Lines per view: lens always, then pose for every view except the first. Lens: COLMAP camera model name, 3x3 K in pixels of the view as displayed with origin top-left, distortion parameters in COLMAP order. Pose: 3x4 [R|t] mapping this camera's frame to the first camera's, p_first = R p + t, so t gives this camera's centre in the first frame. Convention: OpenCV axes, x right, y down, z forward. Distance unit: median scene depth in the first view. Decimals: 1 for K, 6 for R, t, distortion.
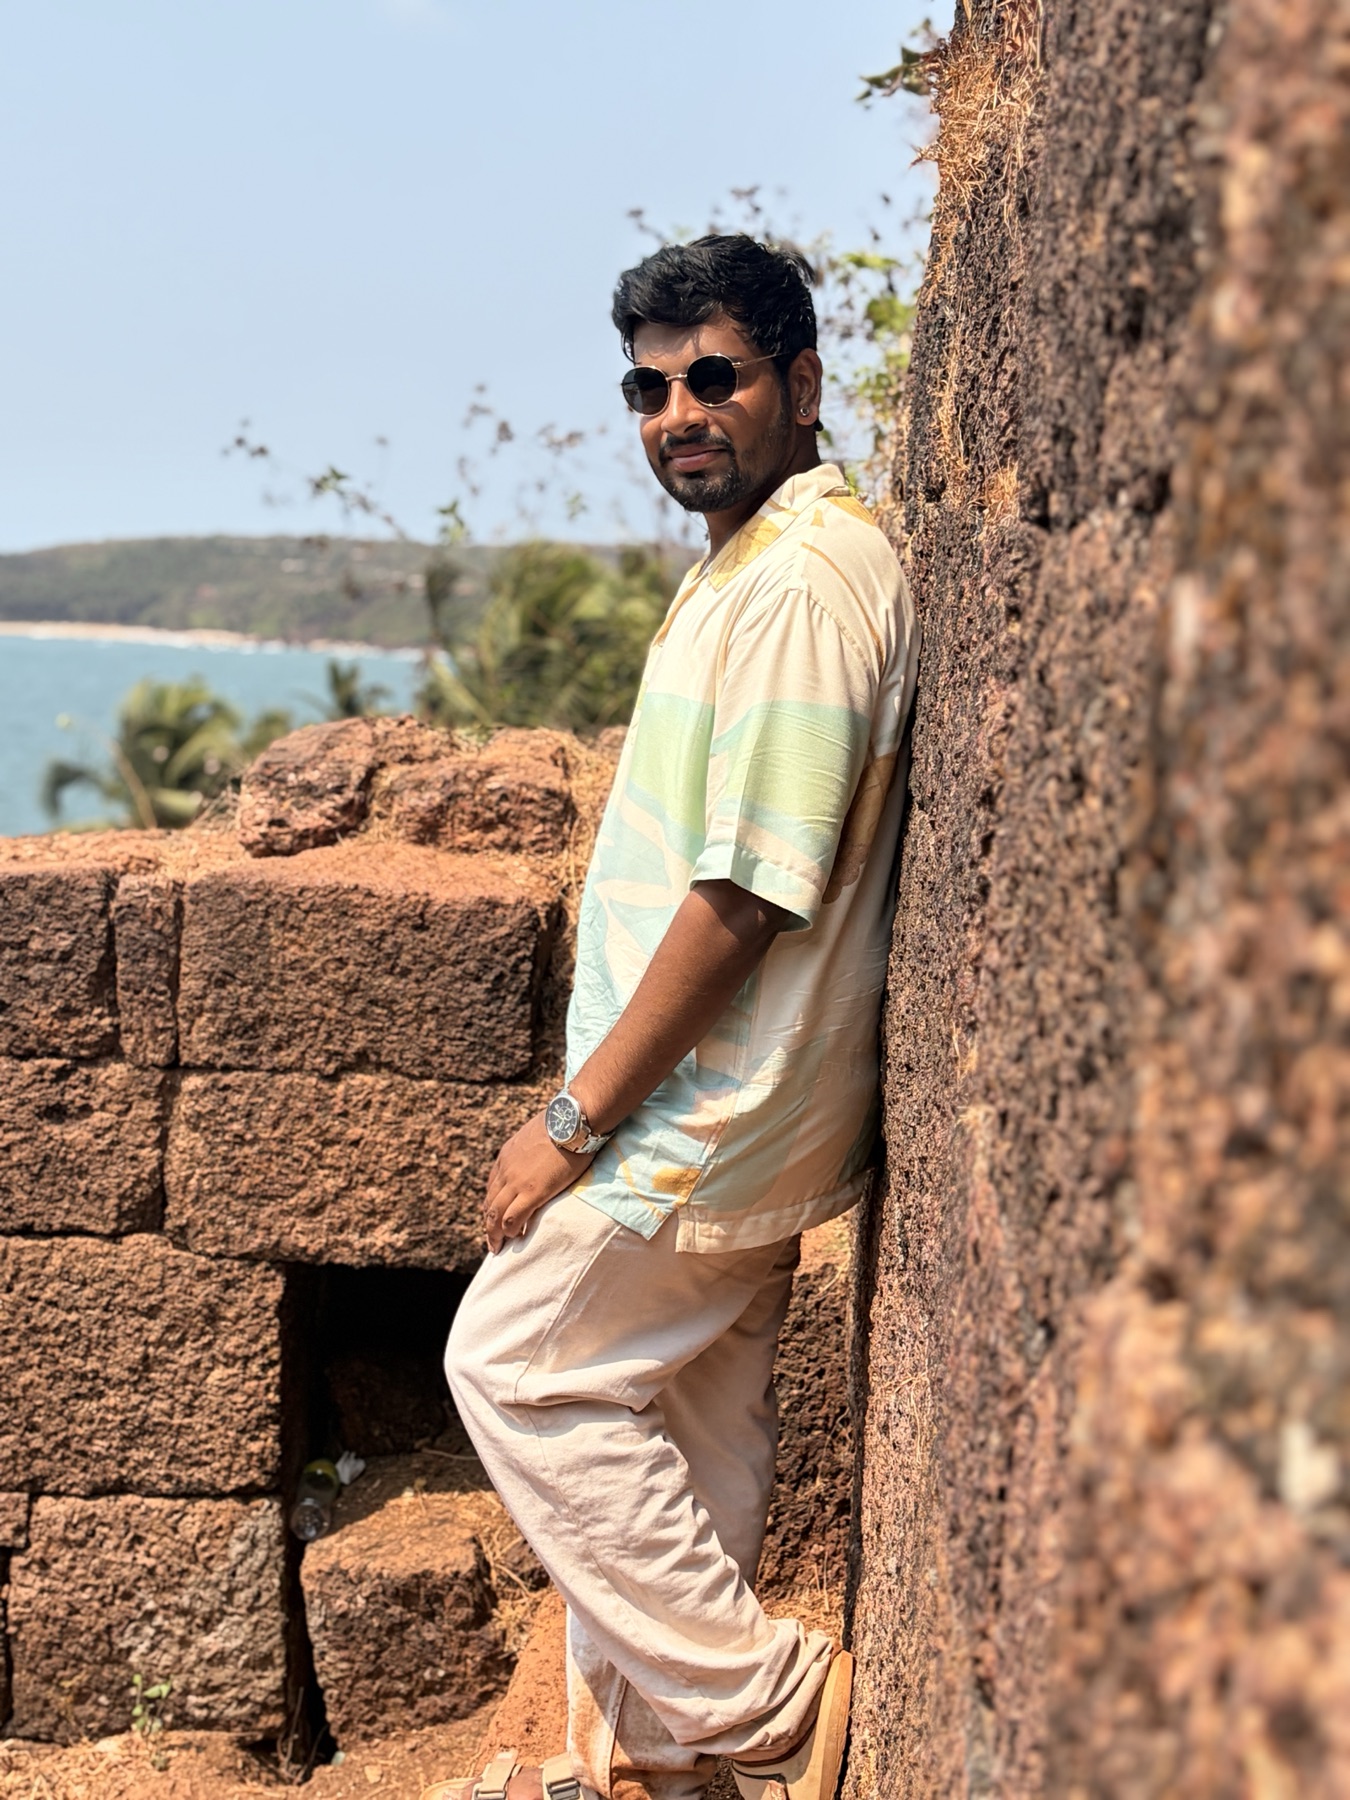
lens RADIAL K [[2294.7, 0, 675.0], [0, 2294.7, 900.0], [0, 0, 1]] dist [0.177170, -0.568703]
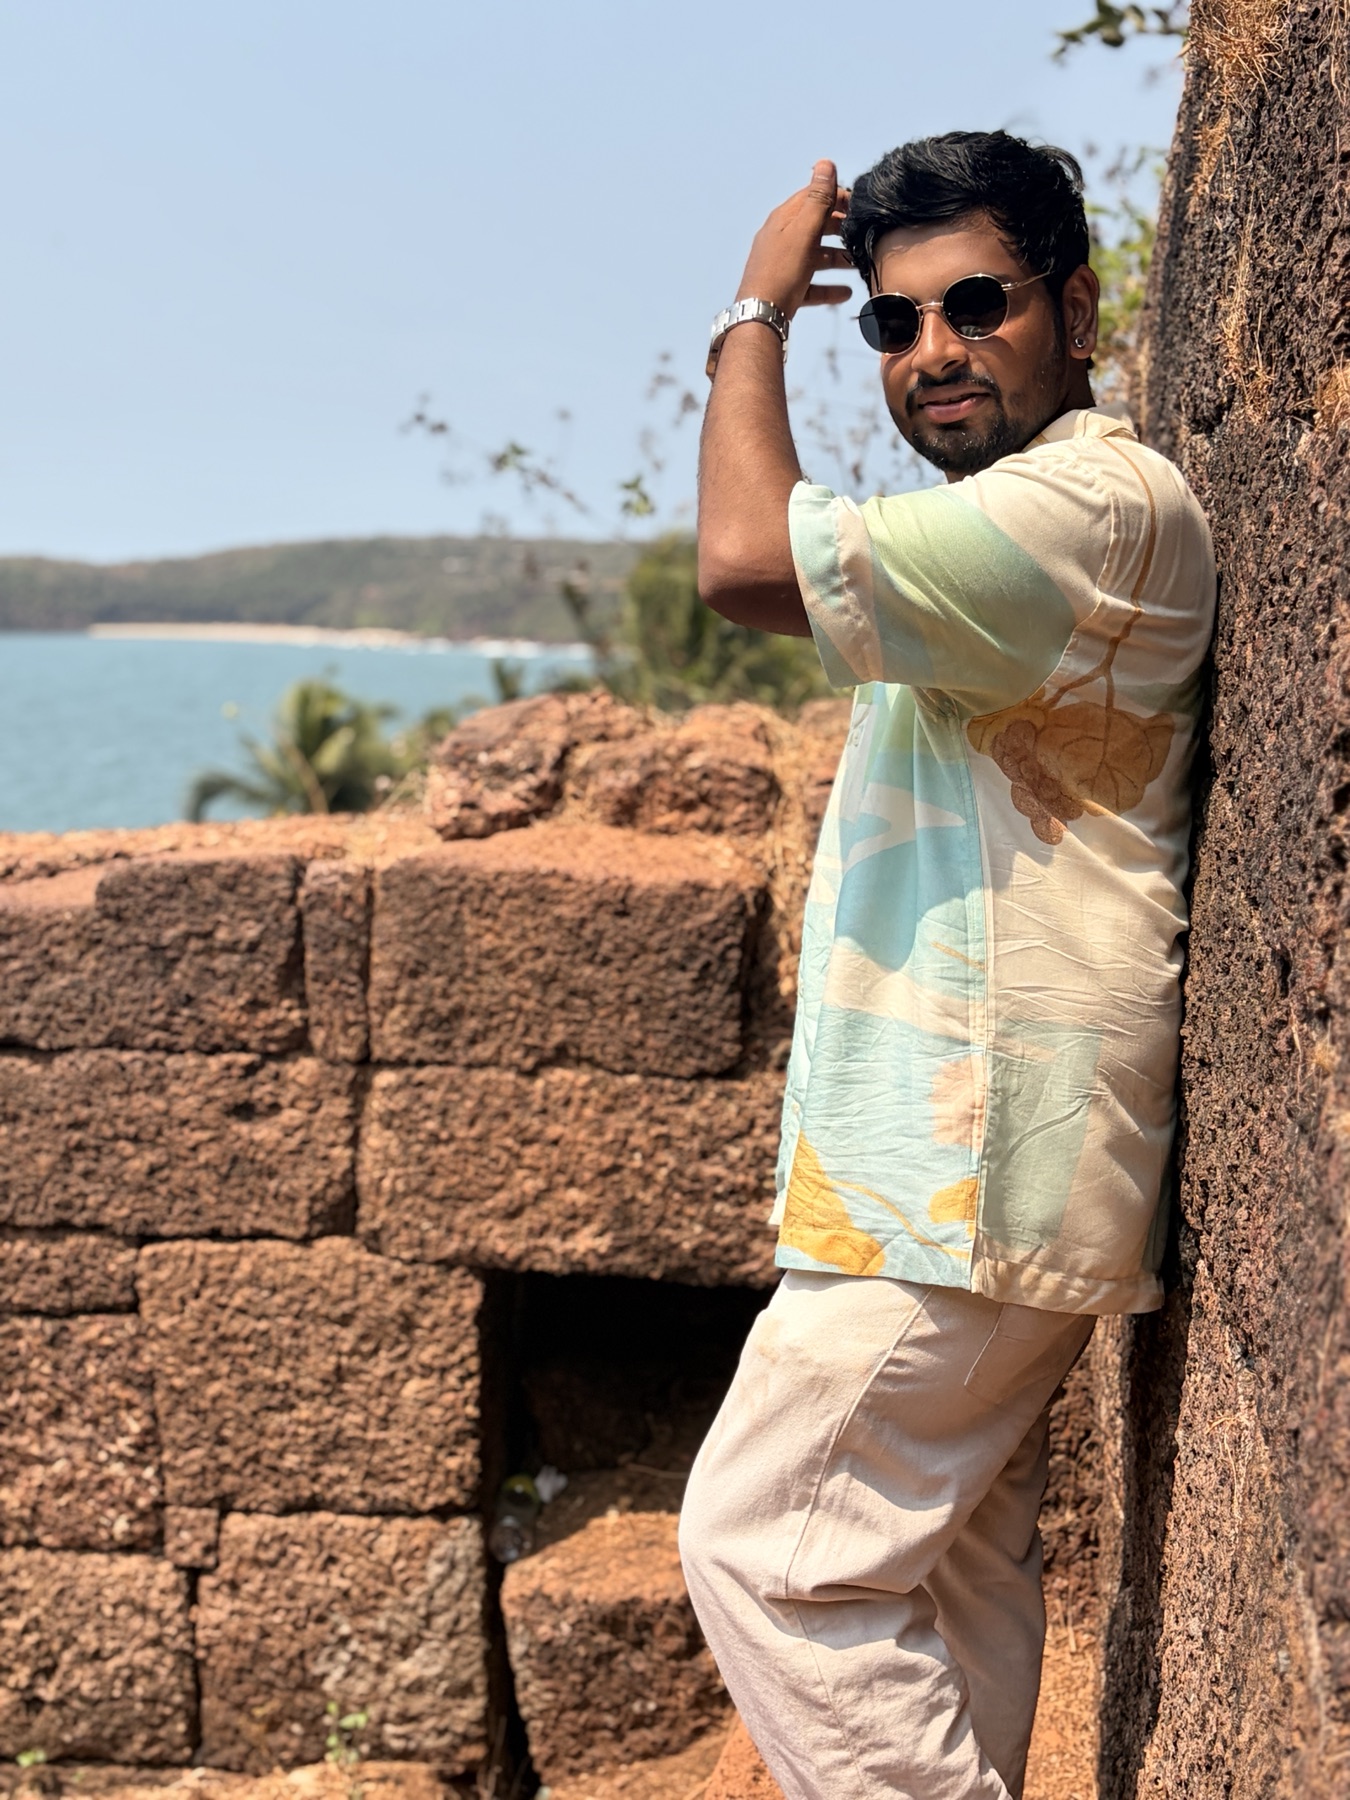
lens RADIAL K [[2203.4, 0, 675.0], [0, 2203.4, 900.0], [0, 0, 1]] dist [0.179487, -0.567004]
pose [[0.998261, -0.007915, -0.058422, -0.035752], [0.007946, 0.999968, 0.000303, 0.006202], [0.058418, -0.000766, 0.998292, 0.098483]]
